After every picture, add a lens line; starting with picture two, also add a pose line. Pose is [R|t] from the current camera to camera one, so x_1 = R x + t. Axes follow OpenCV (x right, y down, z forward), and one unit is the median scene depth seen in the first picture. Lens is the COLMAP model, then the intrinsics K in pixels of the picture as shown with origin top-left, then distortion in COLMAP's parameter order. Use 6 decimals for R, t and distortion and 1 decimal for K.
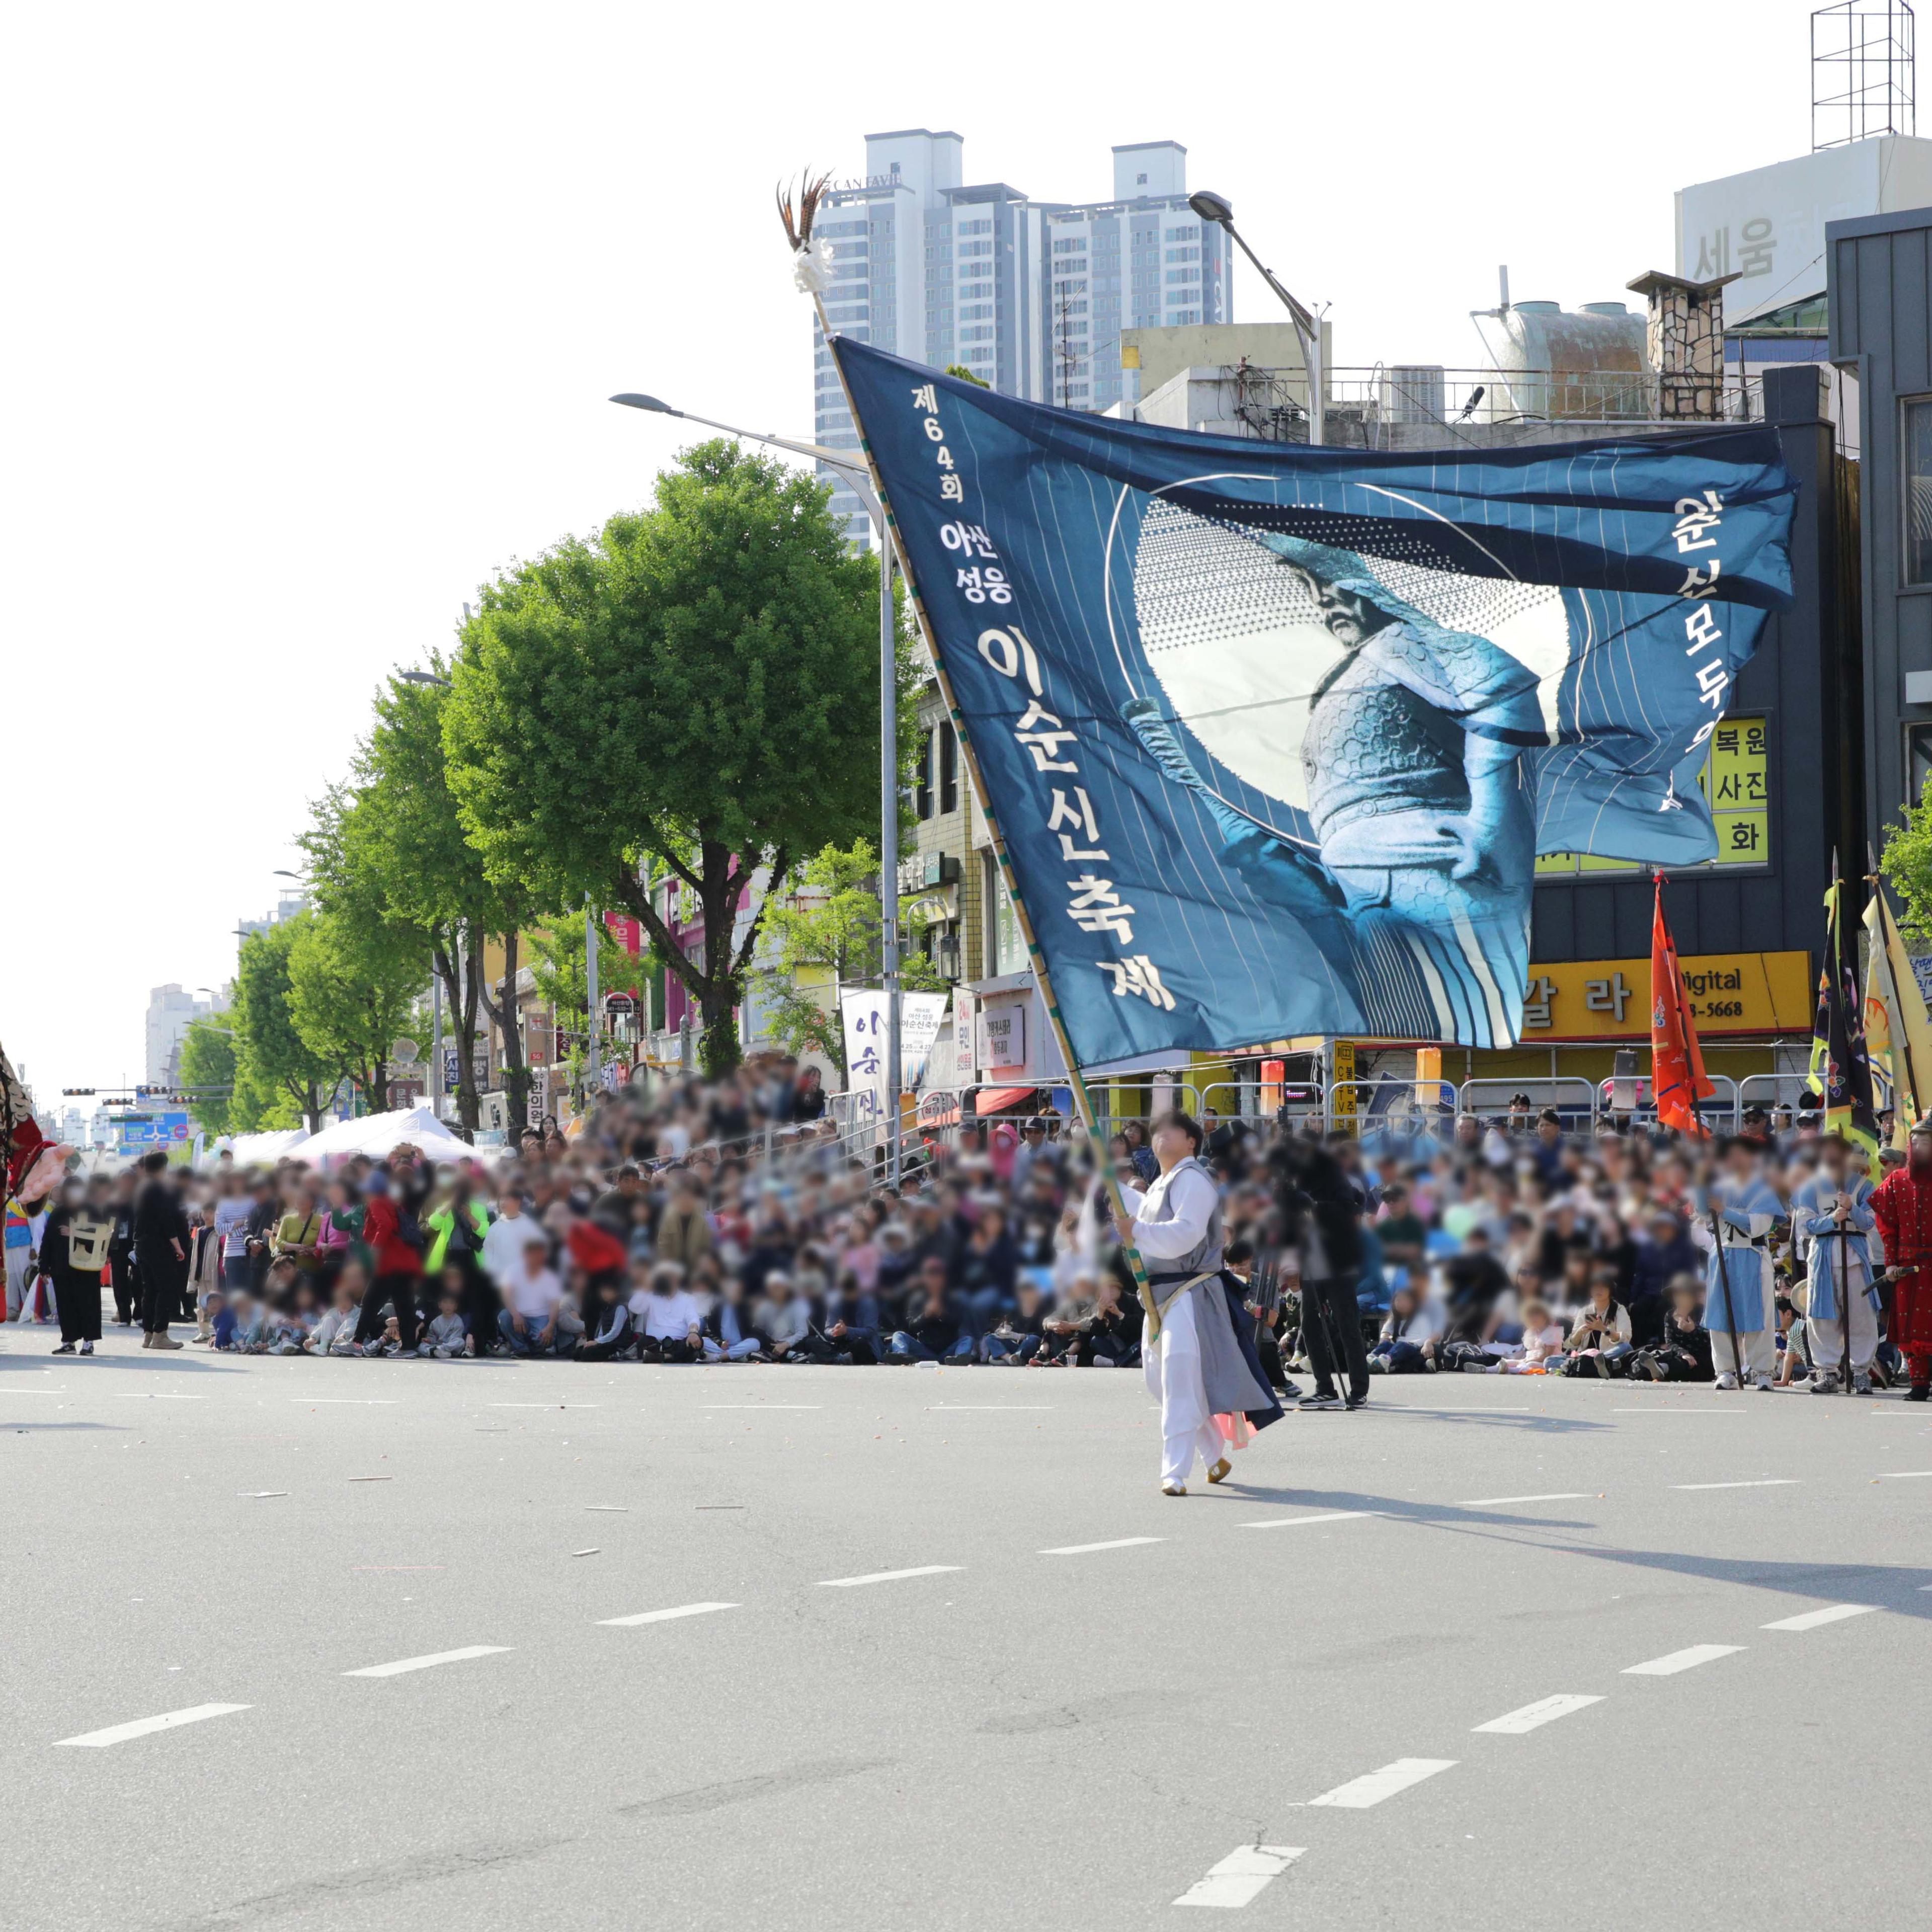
lens RADIAL K [[4212.7, 0, 967.1], [0, 4212.7, 969.8], [0, 0, 1]] dist [0.075068, 0.000000]
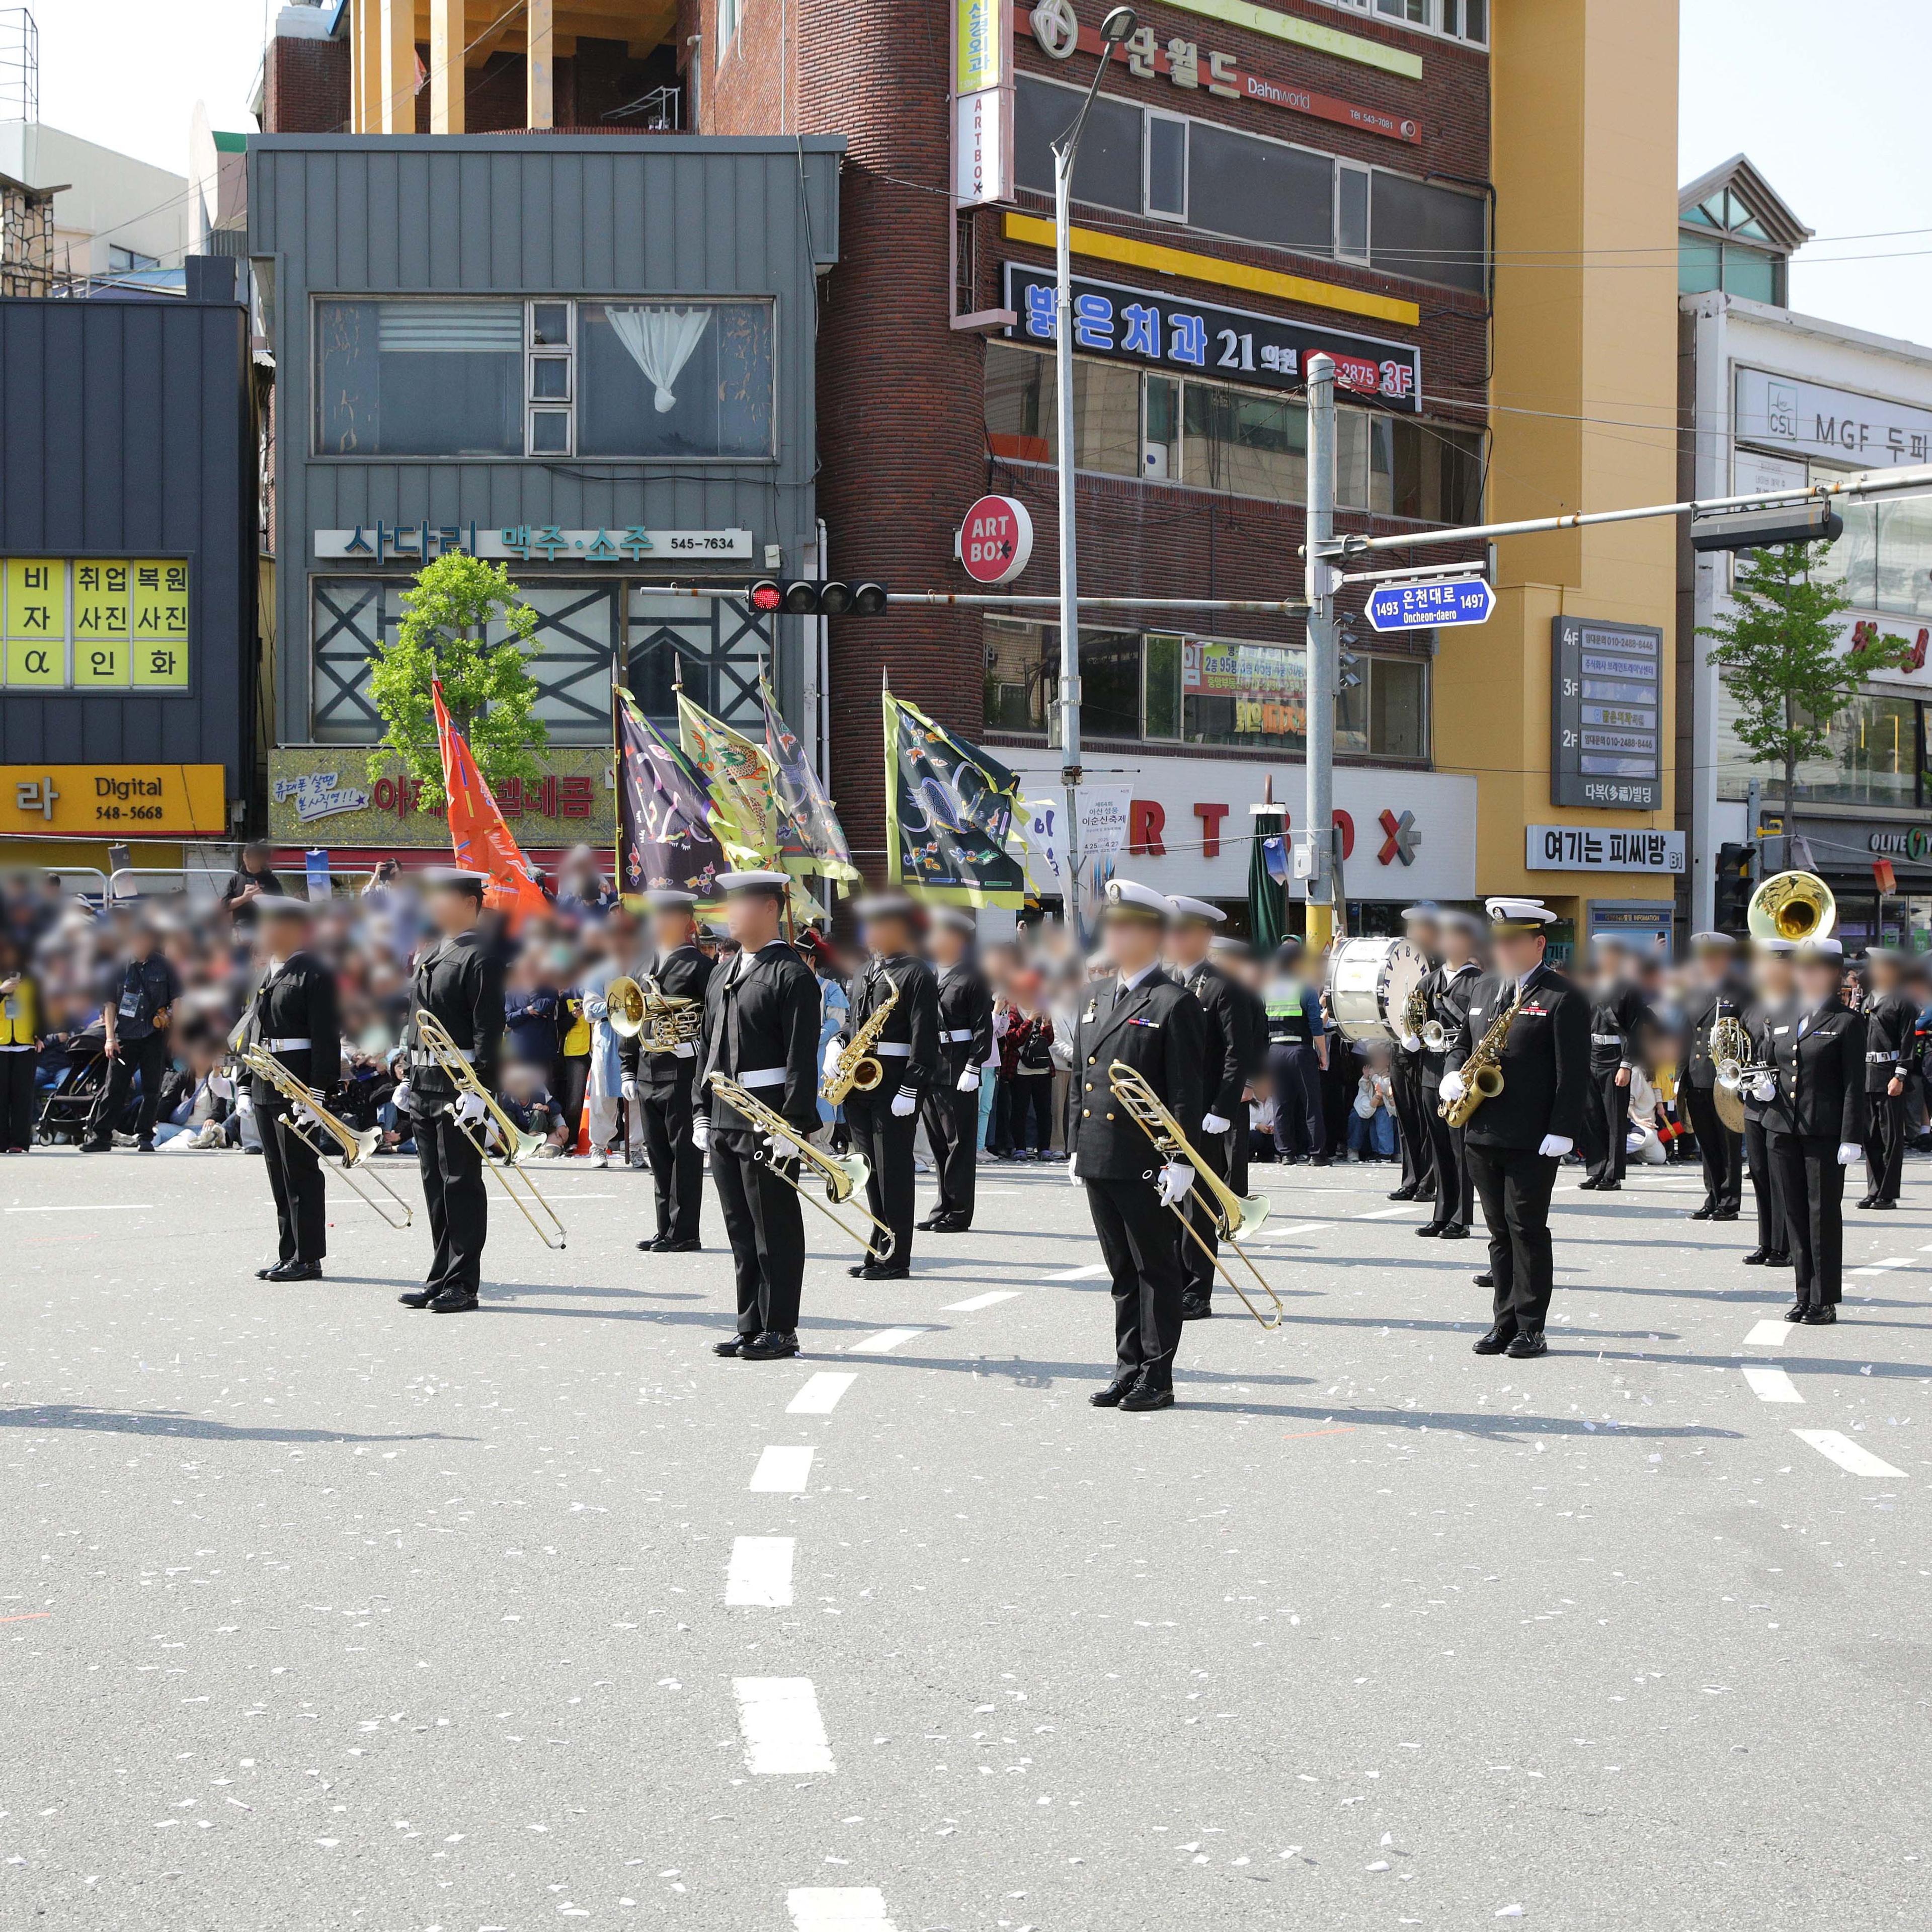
lens RADIAL K [[3046.8, 0, 936.8], [0, 3046.8, 944.3], [0, 0, 1]] dist [0.014198, 0.000000]
pose [[0.840427, 0.015650, 0.541698, -0.085585], [-0.039708, 0.998674, 0.032754, 0.009217], [-0.540467, -0.049038, 0.839935, 0.188870]]
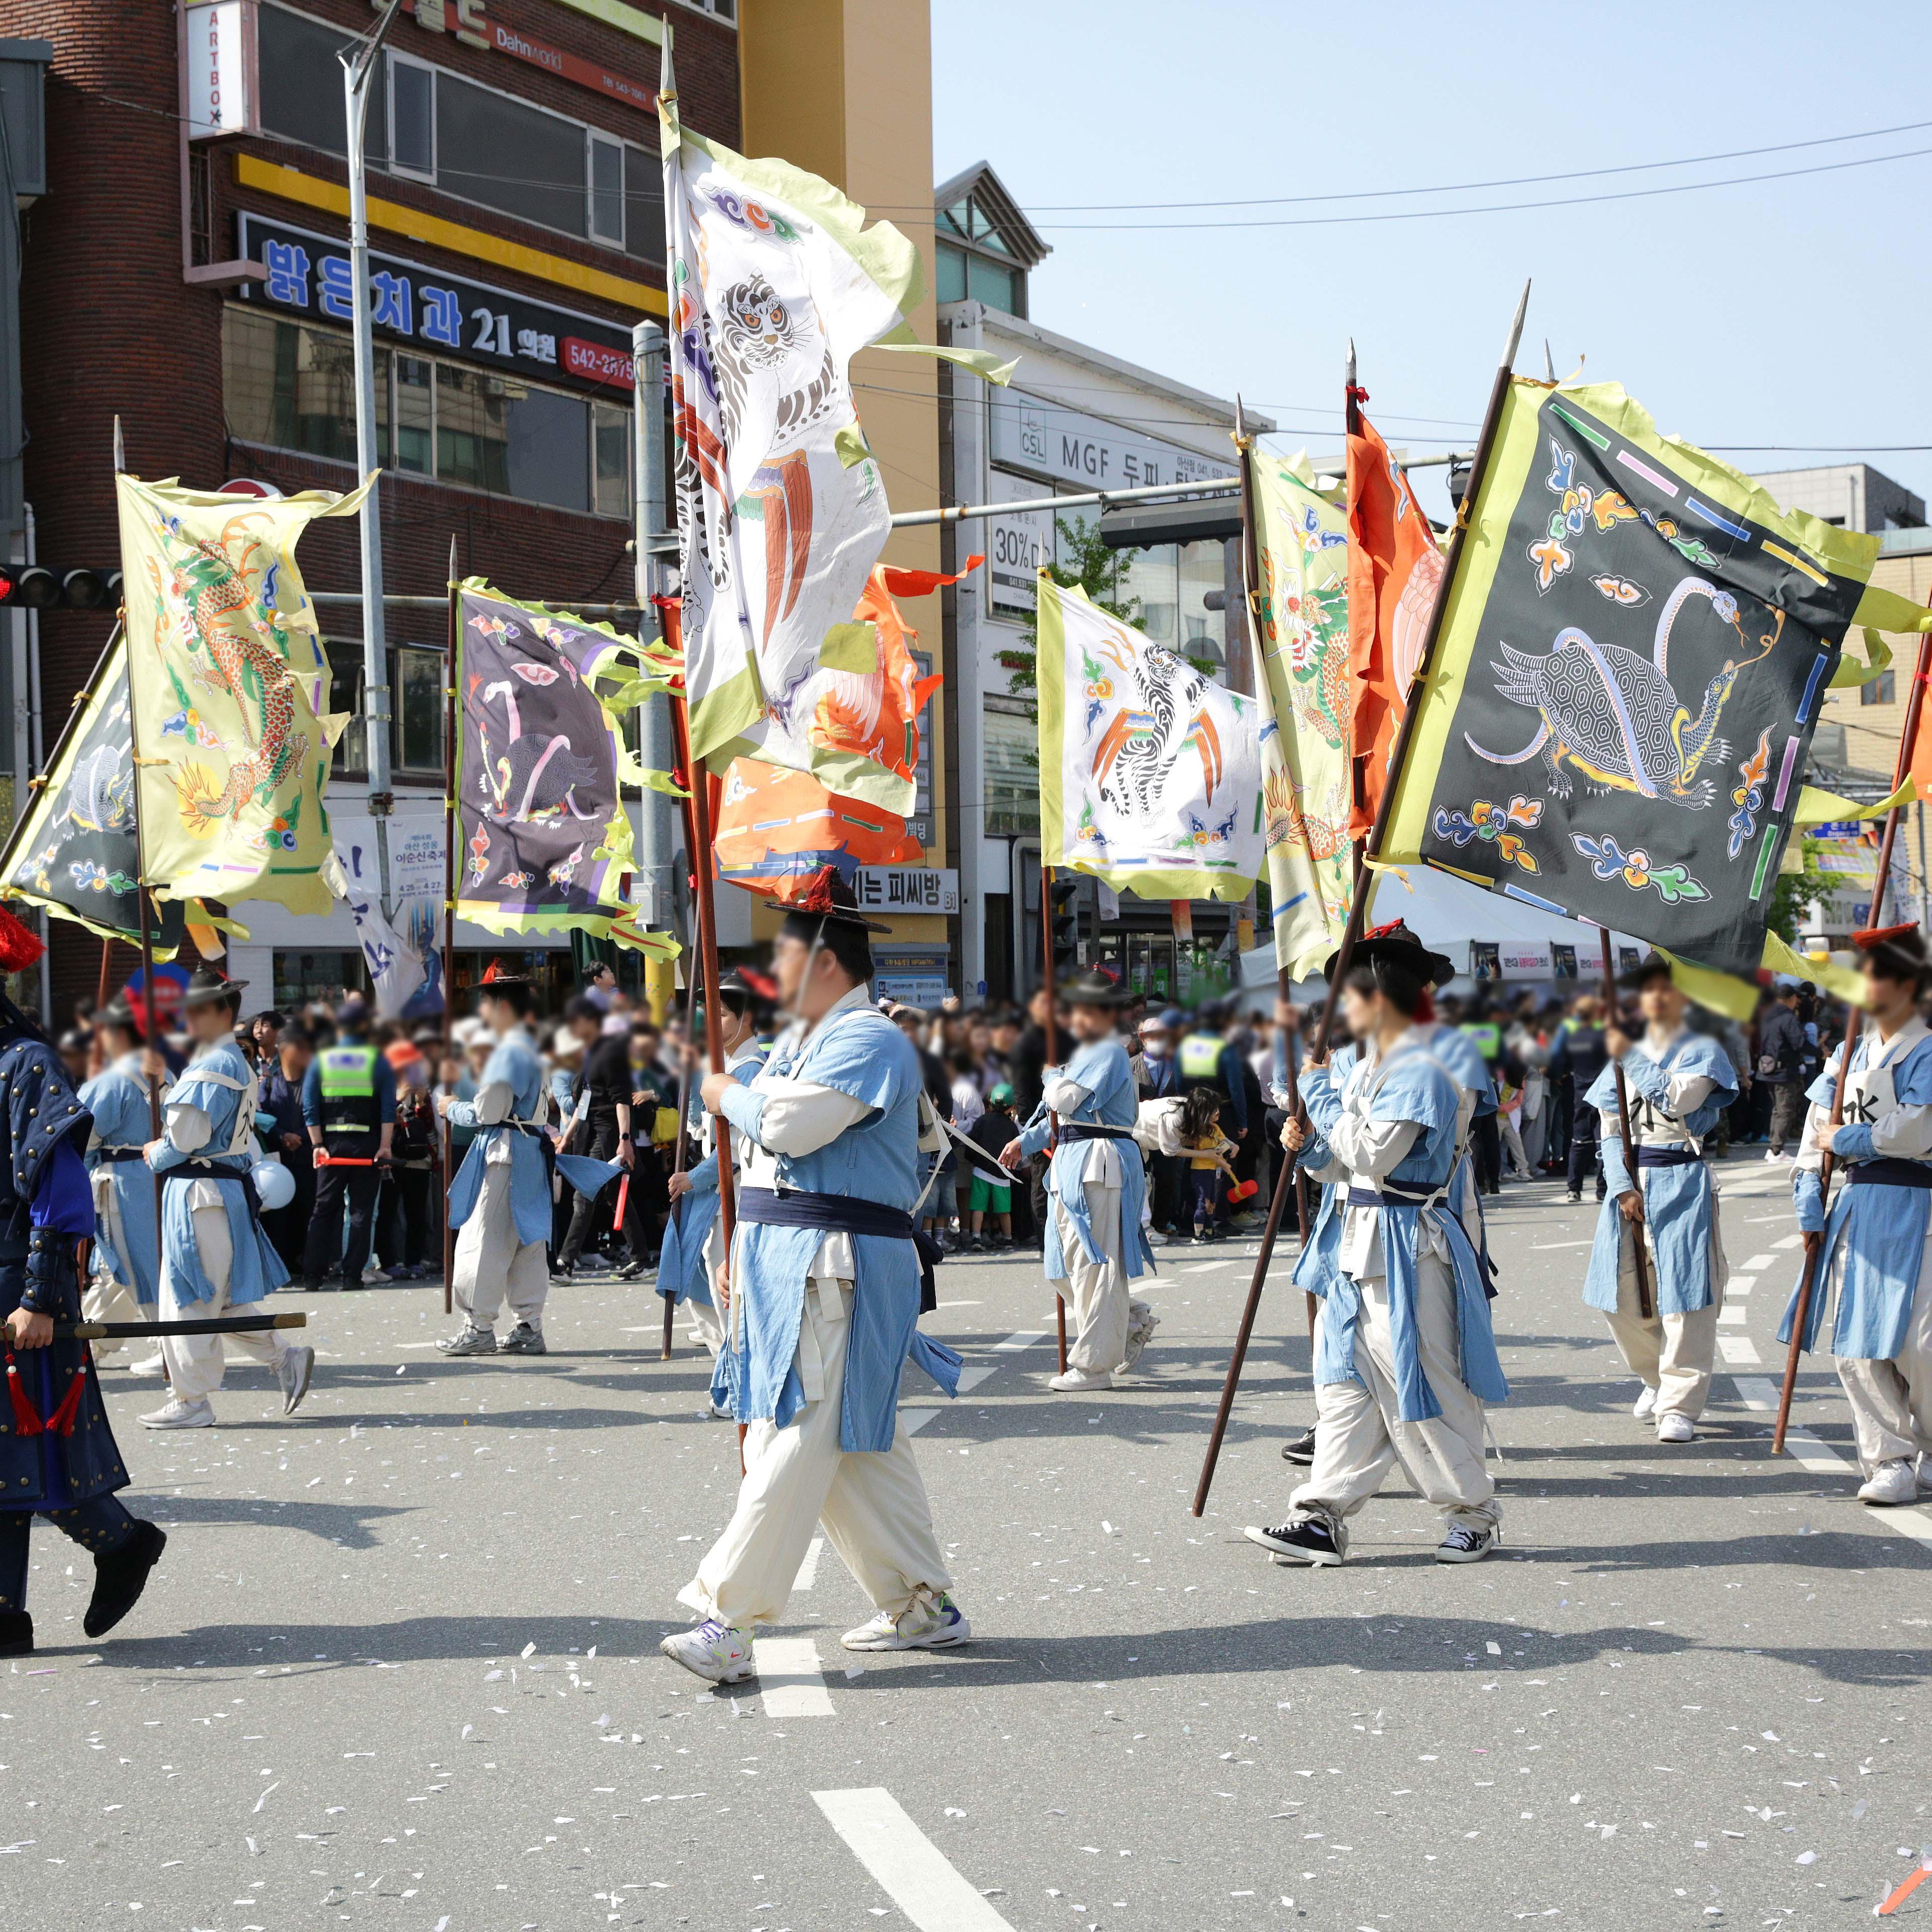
lens RADIAL K [[3046.8, 0, 967.7], [0, 3046.8, 961.8], [0, 0, 1]] dist [0.014198, 0.000000]
pose [[0.636140, 0.006505, 0.771546, -0.062118], [-0.023893, 0.999651, 0.011272, 0.013332], [-0.771203, -0.025605, 0.636074, 0.301756]]
